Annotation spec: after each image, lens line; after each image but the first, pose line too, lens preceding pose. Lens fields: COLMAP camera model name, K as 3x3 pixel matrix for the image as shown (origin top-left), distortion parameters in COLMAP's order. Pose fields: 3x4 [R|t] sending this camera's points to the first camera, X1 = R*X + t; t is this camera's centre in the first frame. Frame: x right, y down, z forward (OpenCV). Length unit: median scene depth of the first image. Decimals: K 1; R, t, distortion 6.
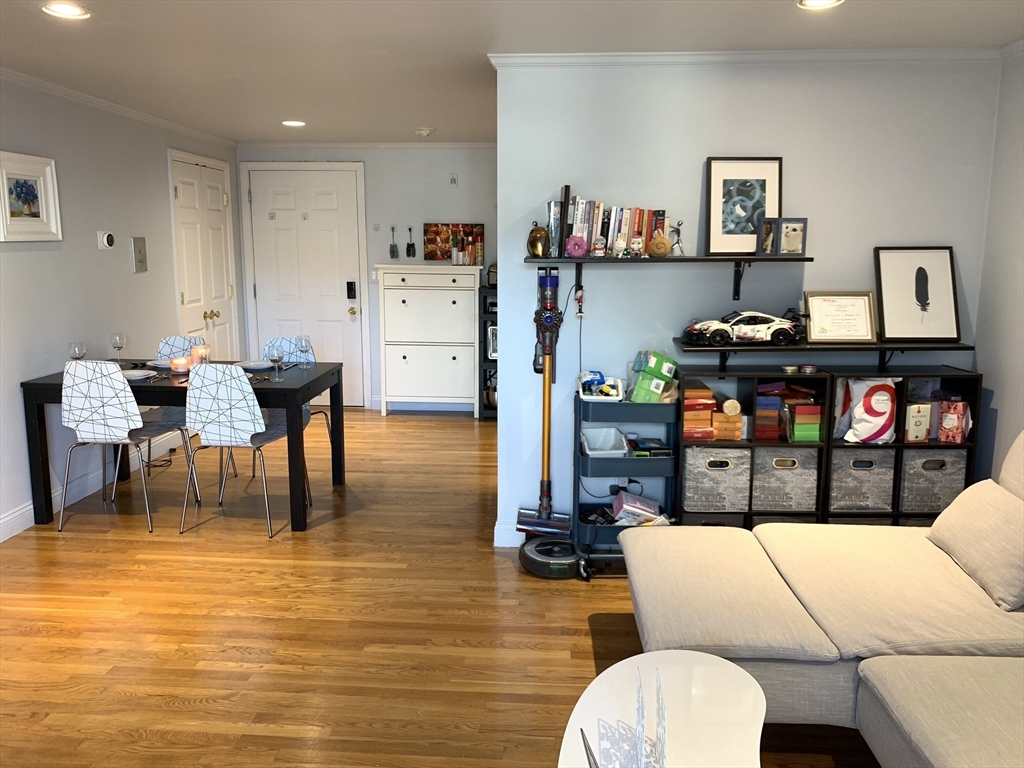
lens RADIAL K [[790.7, 0, 519.7], [0, 790.7, 379.6], [0, 0, 1]] dist [0.018669, -0.028629]
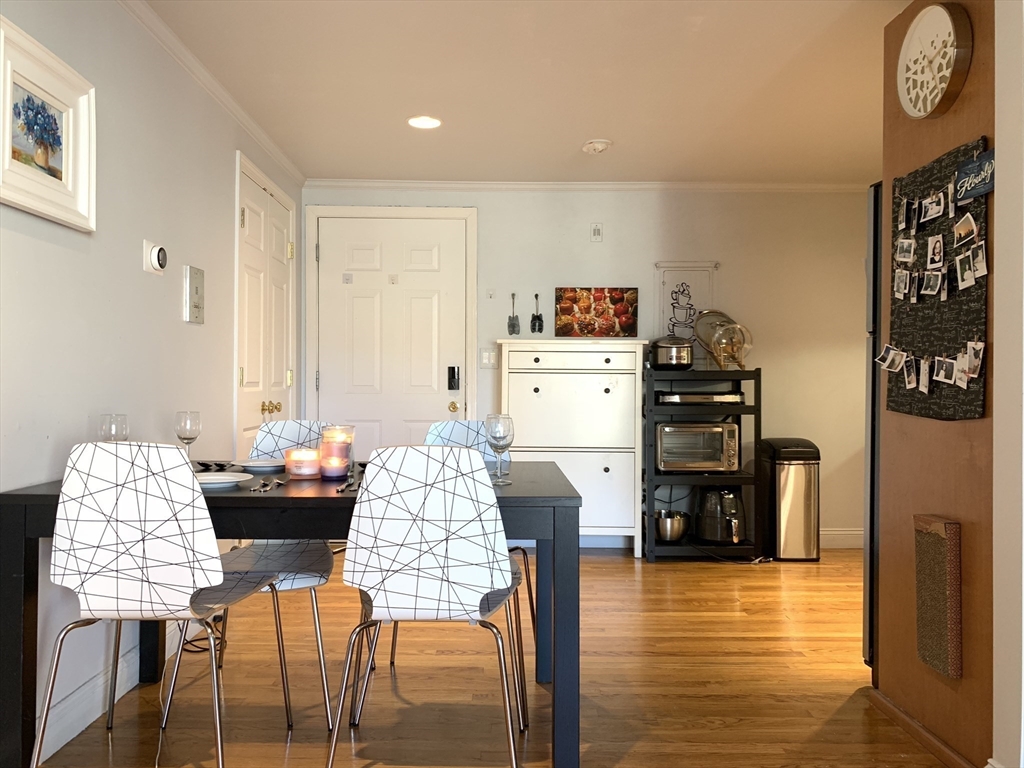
lens RADIAL K [[790.7, 0, 526.9], [0, 790.7, 373.4], [0, 0, 1]] dist [0.018669, -0.028629]
pose [[0.997505, -0.003485, 0.070509, -0.288232], [0.016128, 0.983617, -0.179547, 0.020032], [-0.068729, 0.180237, 0.981219, 0.417233]]
